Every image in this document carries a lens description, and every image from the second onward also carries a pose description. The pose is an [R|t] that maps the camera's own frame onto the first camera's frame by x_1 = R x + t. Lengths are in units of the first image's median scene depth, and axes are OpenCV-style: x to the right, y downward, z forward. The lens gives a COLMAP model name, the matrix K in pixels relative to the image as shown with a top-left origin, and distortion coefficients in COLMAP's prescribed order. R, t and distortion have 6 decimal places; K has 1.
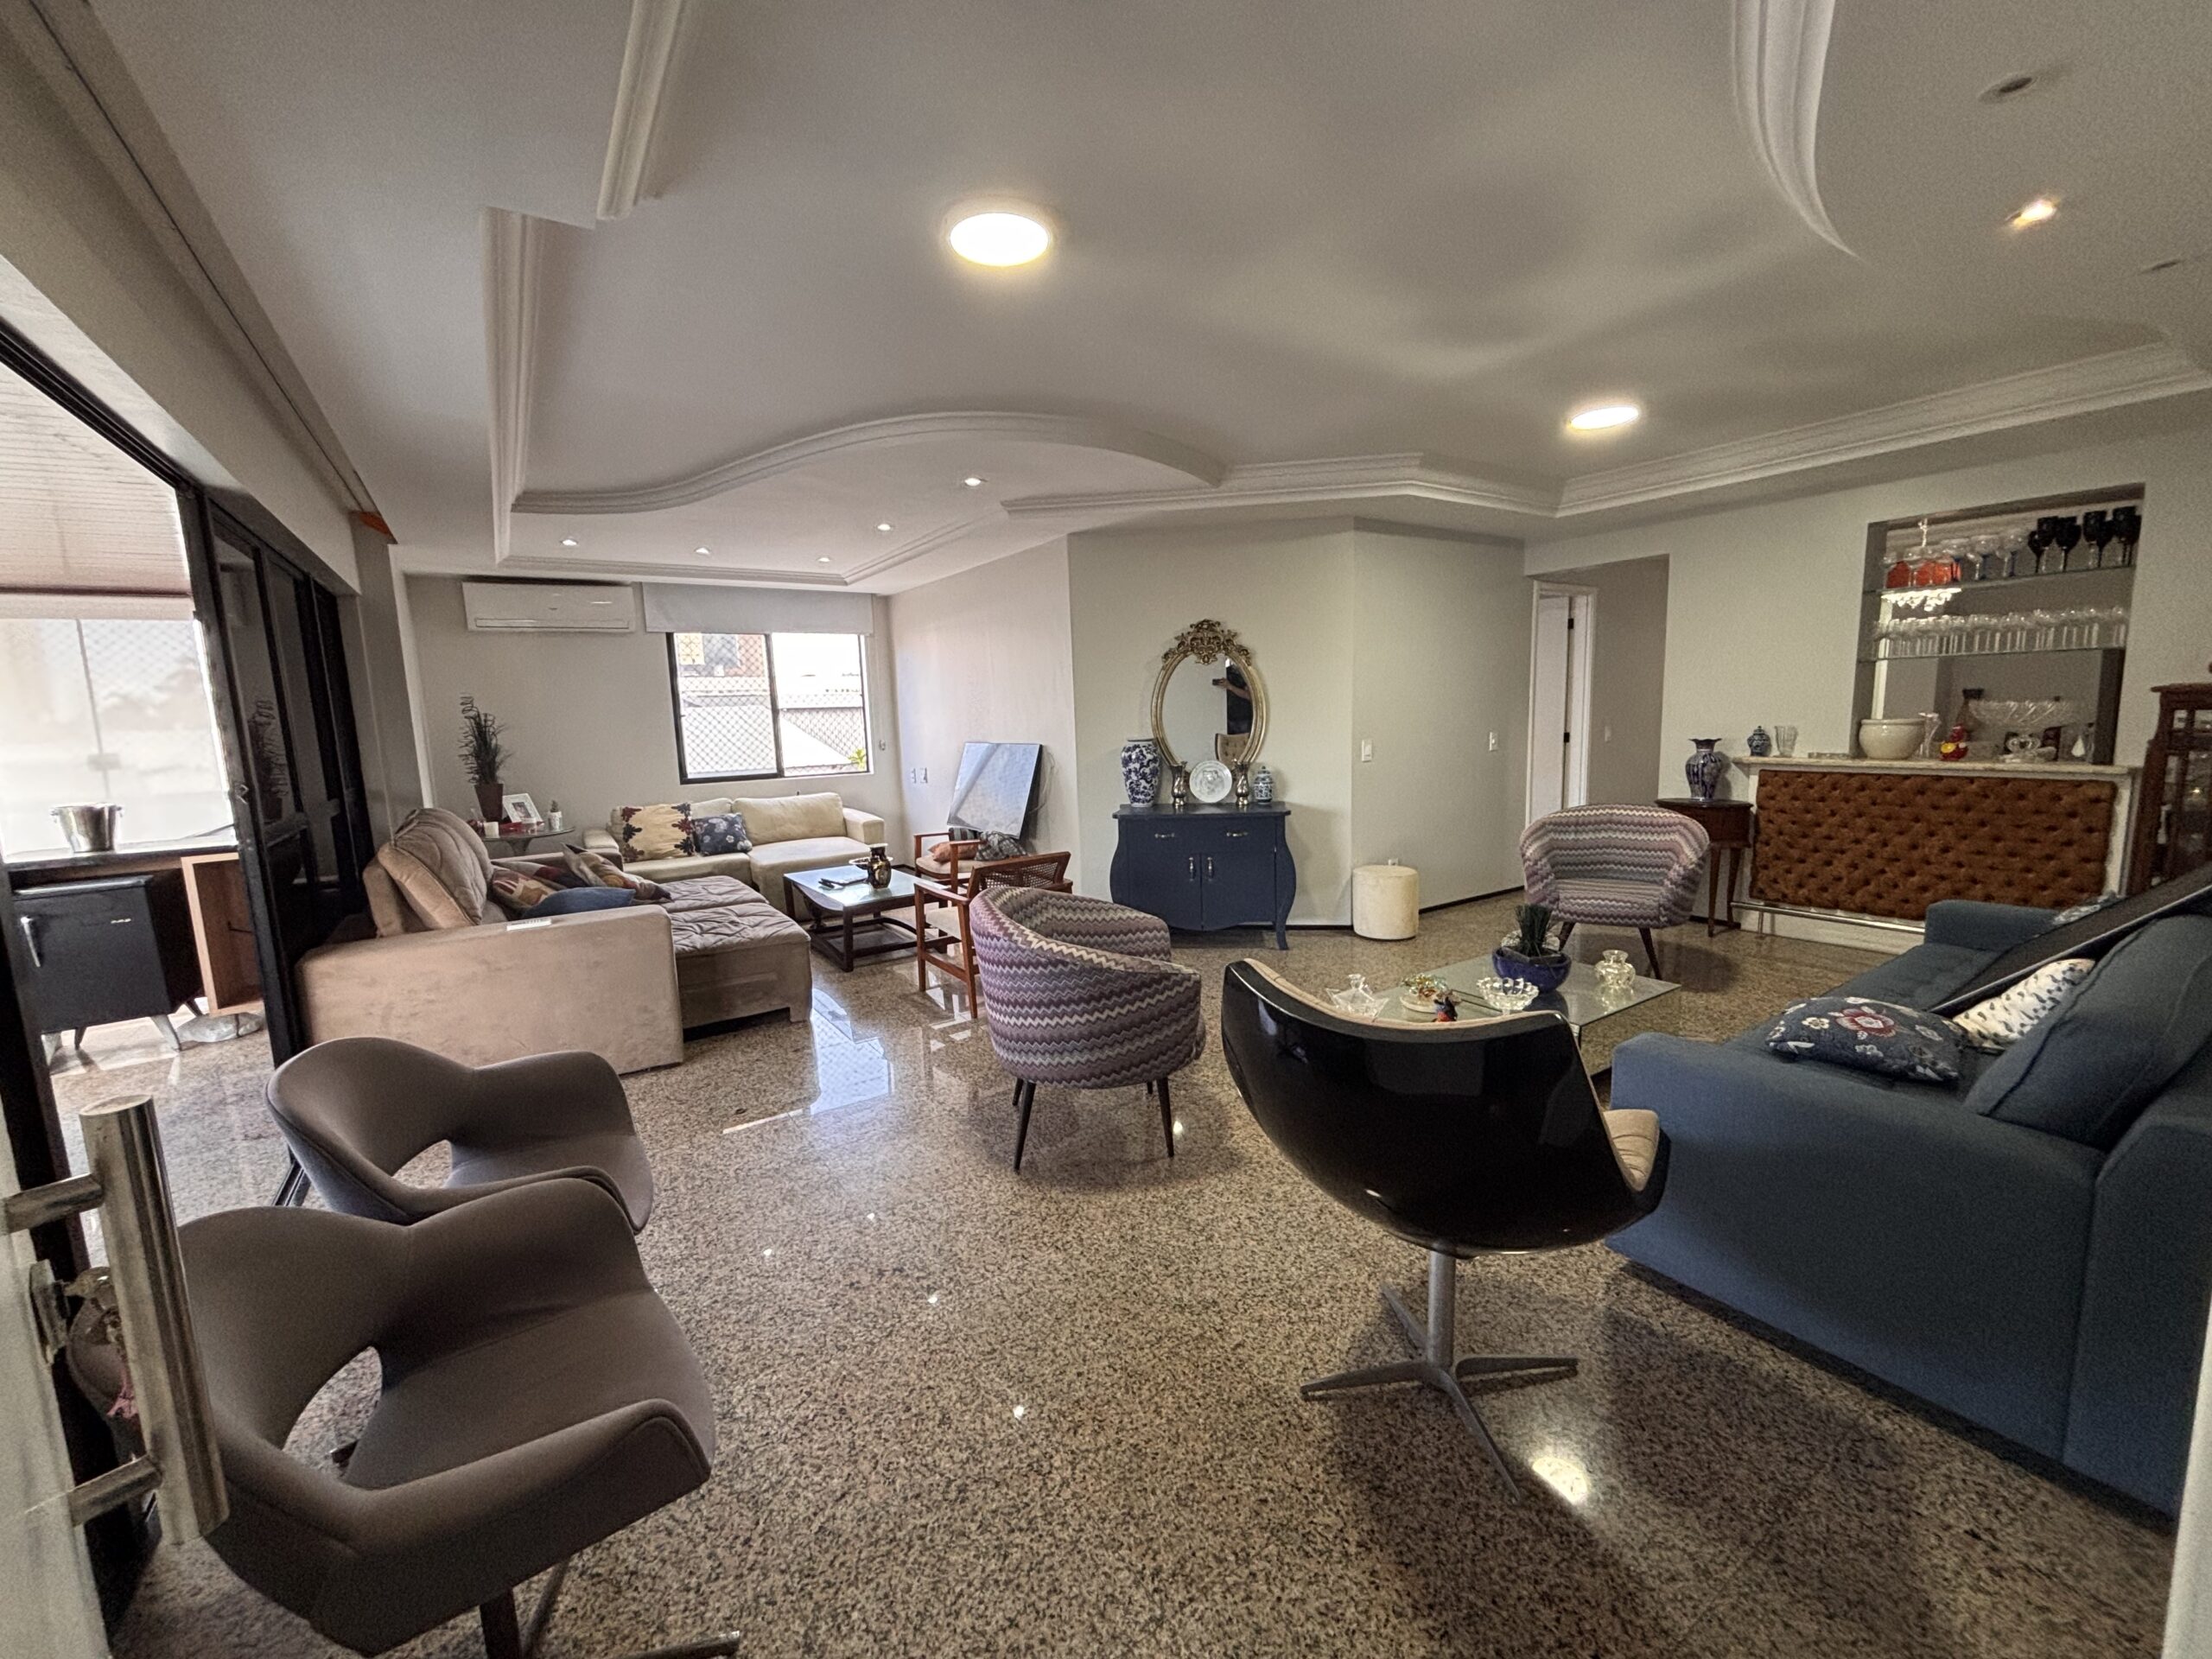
lens RADIAL K [[894.1, 0, 1109.7], [0, 894.1, 831.4], [0, 0, 1]] dist [0.011119, 0.000070]
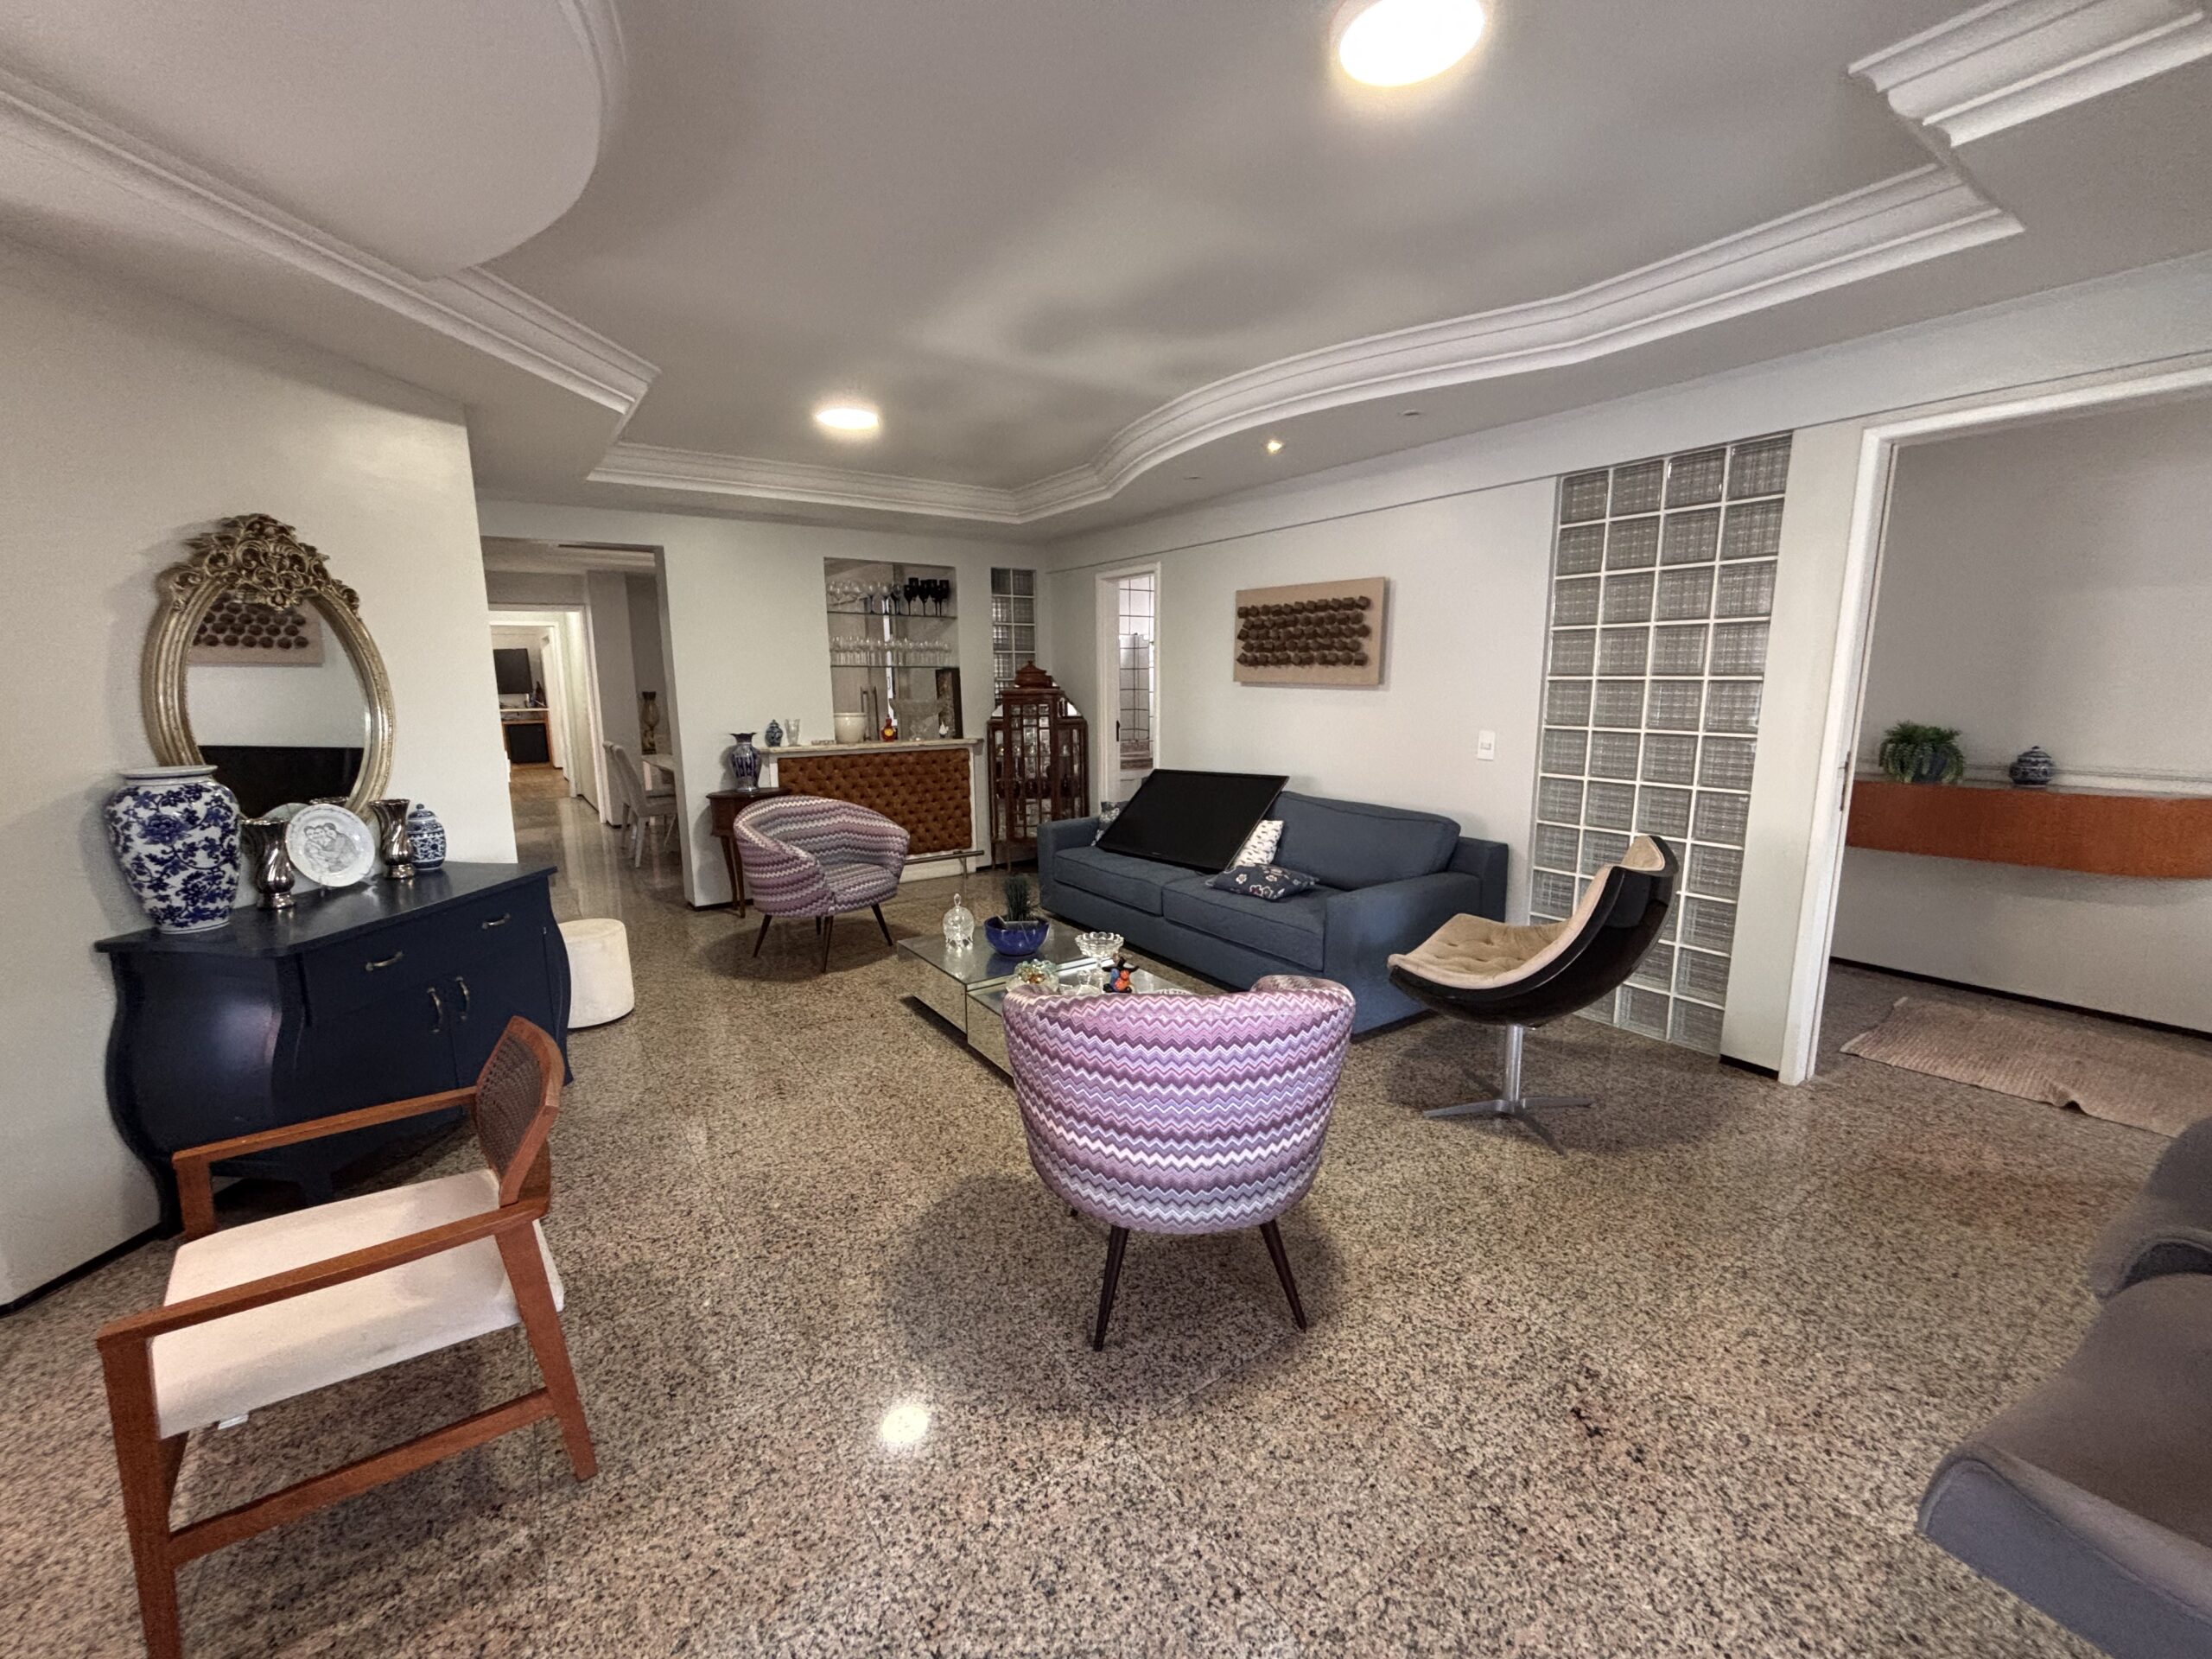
lens RADIAL K [[894.1, 0, 1109.7], [0, 894.1, 831.4], [0, 0, 1]] dist [0.011119, 0.000070]
pose [[-0.016609, -0.137879, 0.990310, -0.478570], [0.146105, 0.979480, 0.138822, -0.085309], [-0.989130, 0.146995, 0.003877, 0.685775]]
